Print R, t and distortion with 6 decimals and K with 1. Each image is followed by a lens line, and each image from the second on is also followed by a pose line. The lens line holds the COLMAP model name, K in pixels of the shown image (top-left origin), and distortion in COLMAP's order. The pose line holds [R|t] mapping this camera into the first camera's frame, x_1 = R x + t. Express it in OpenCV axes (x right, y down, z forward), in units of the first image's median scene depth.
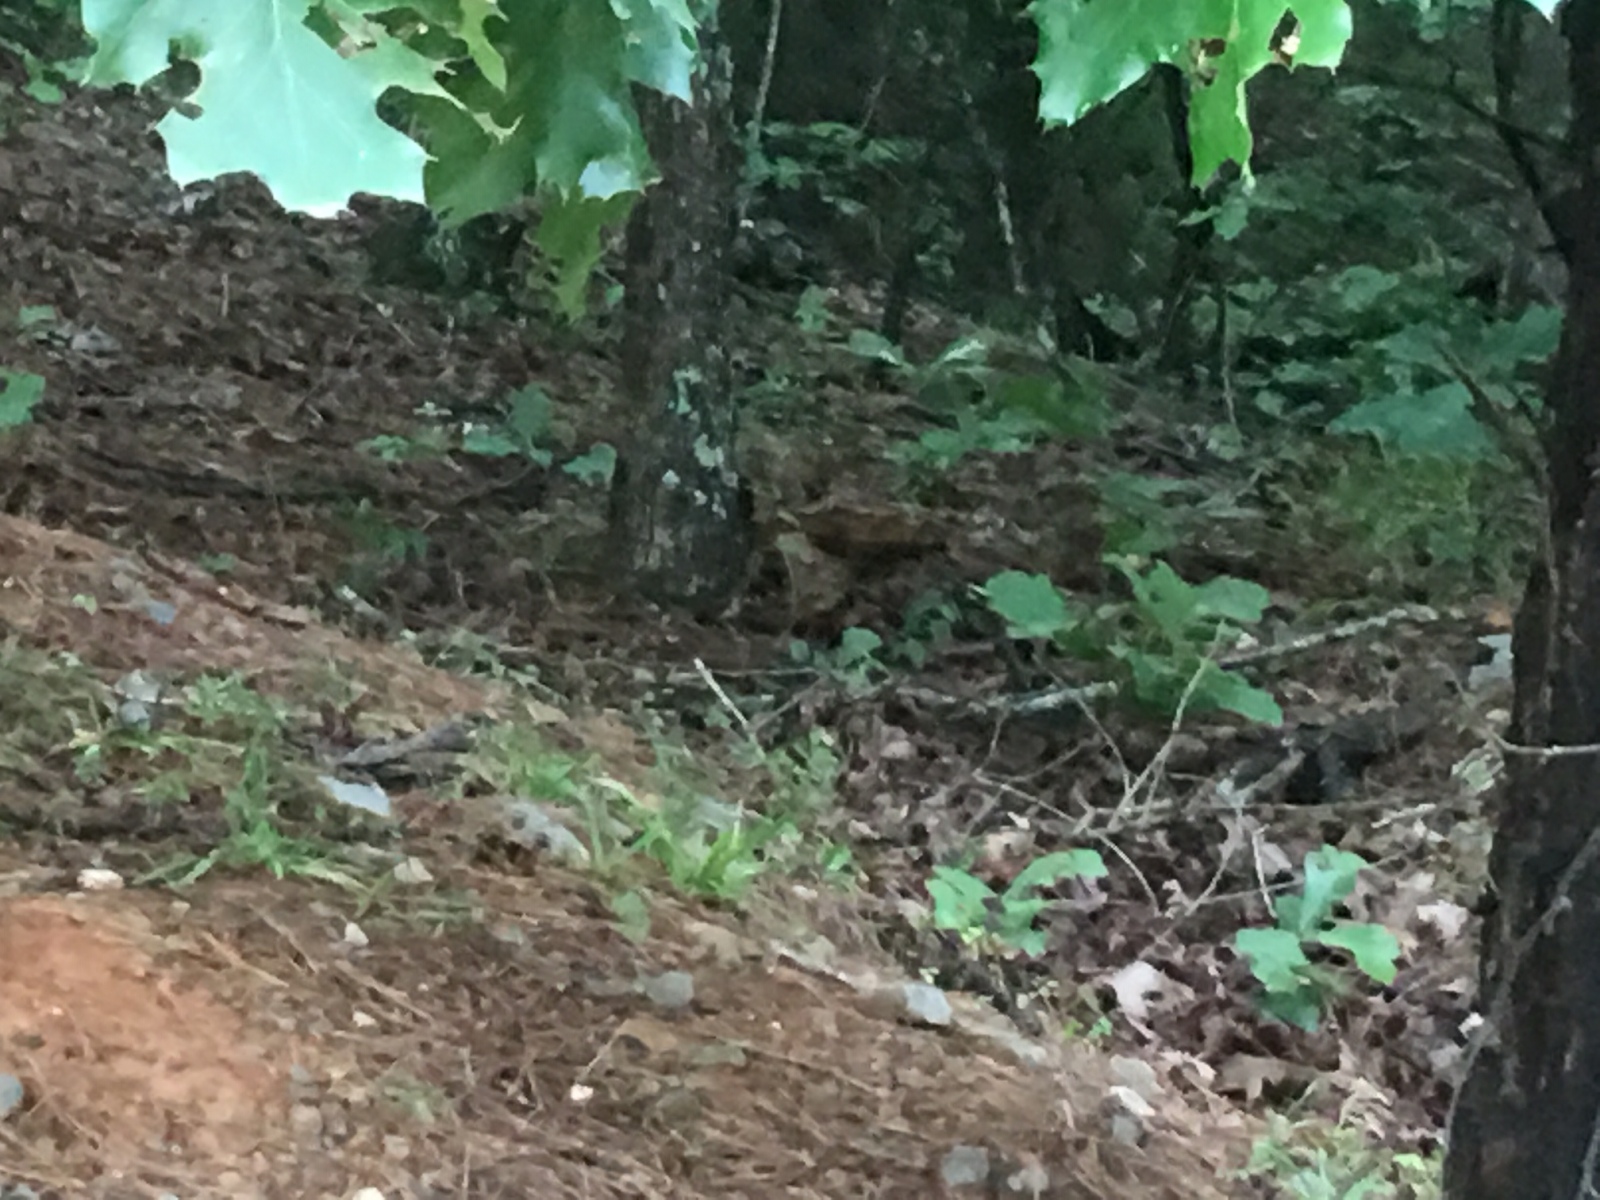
lens RADIAL K [[6854.1, 0, 970.5], [0, 6854.1, 434.9], [0, 0, 1]] dist [-0.059959, 5.152277]
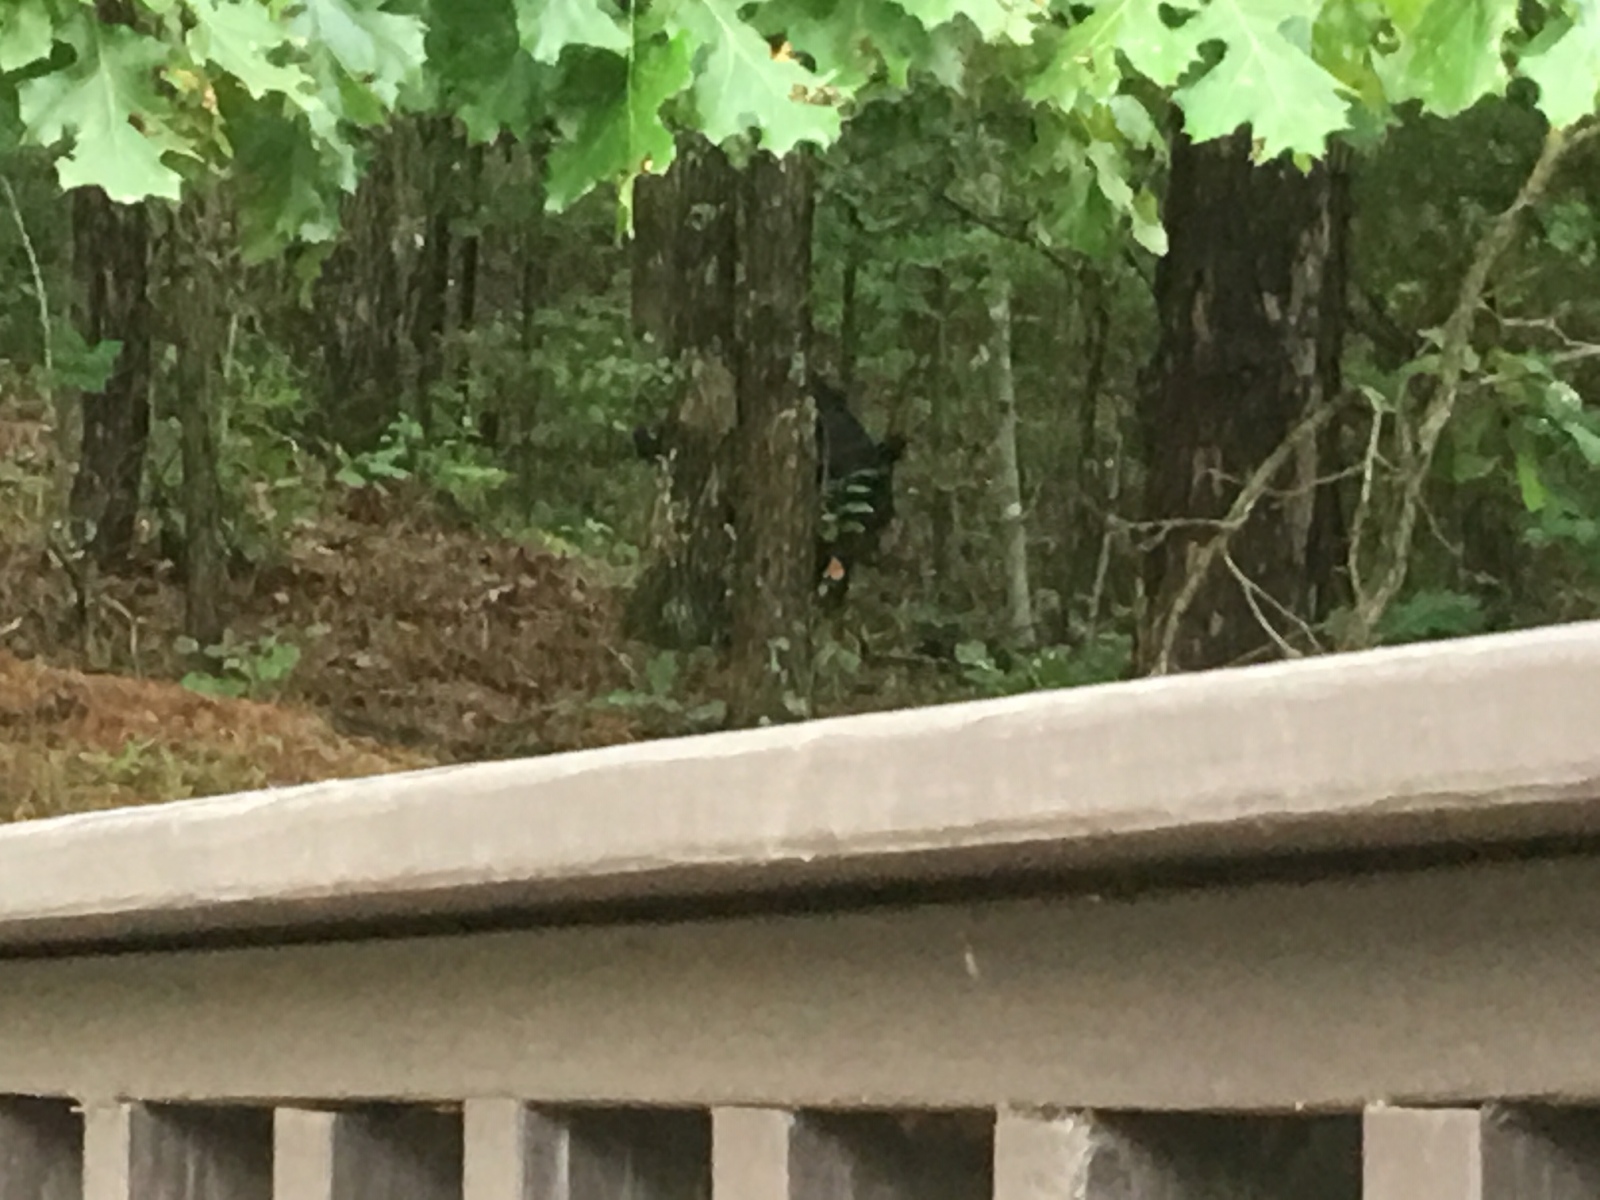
lens RADIAL K [[6854.1, 0, 970.5], [0, 6854.1, 434.9], [0, 0, 1]] dist [-0.059959, 5.152277]
pose [[0.997489, 0.000020, -0.070816, 0.089491], [-0.005861, 0.996592, -0.082275, 0.059818], [0.070573, 0.082483, 0.994091, -0.316487]]
